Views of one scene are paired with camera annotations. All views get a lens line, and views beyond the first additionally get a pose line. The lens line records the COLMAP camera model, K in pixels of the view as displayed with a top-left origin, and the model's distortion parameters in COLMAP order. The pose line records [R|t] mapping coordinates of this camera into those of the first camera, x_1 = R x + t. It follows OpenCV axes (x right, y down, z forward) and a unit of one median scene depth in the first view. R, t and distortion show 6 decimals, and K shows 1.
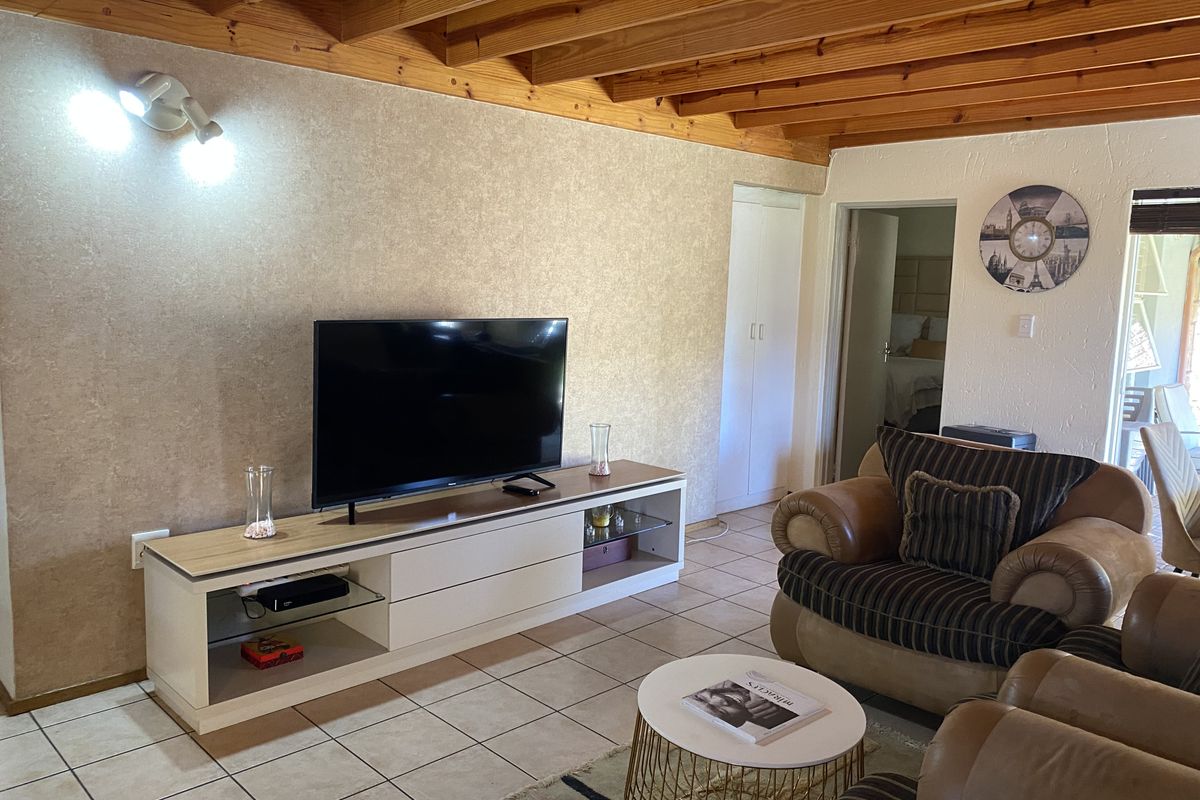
lens RADIAL K [[935.5, 0, 601.5], [0, 935.5, 391.6], [0, 0, 1]] dist [0.053943, 0.000435]
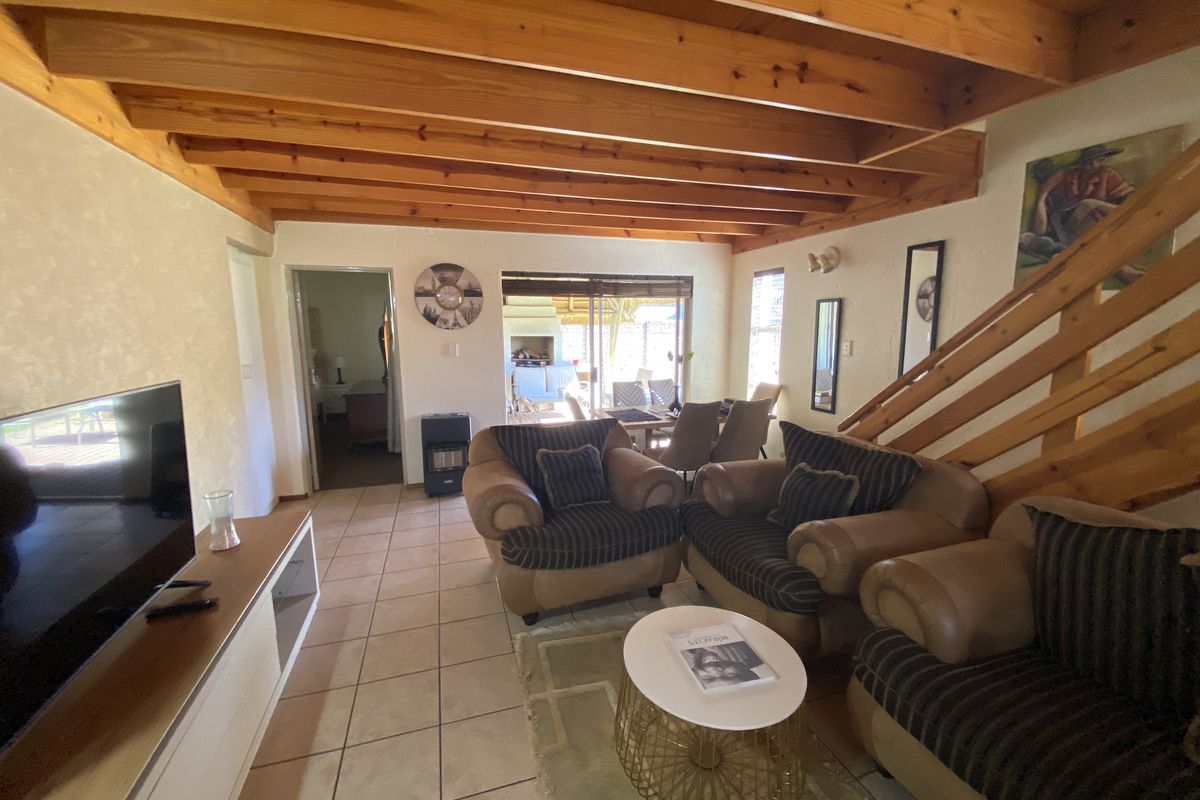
lens RADIAL K [[487.7, 0, 600.0], [0, 487.7, 400.0], [0, 0, 1]] dist [0.002205, -0.008755]
pose [[0.436785, -0.169788, 0.883397, -0.215832], [0.134184, 0.983337, 0.122651, -0.055013], [-0.889502, 0.064966, 0.452289, 0.408225]]
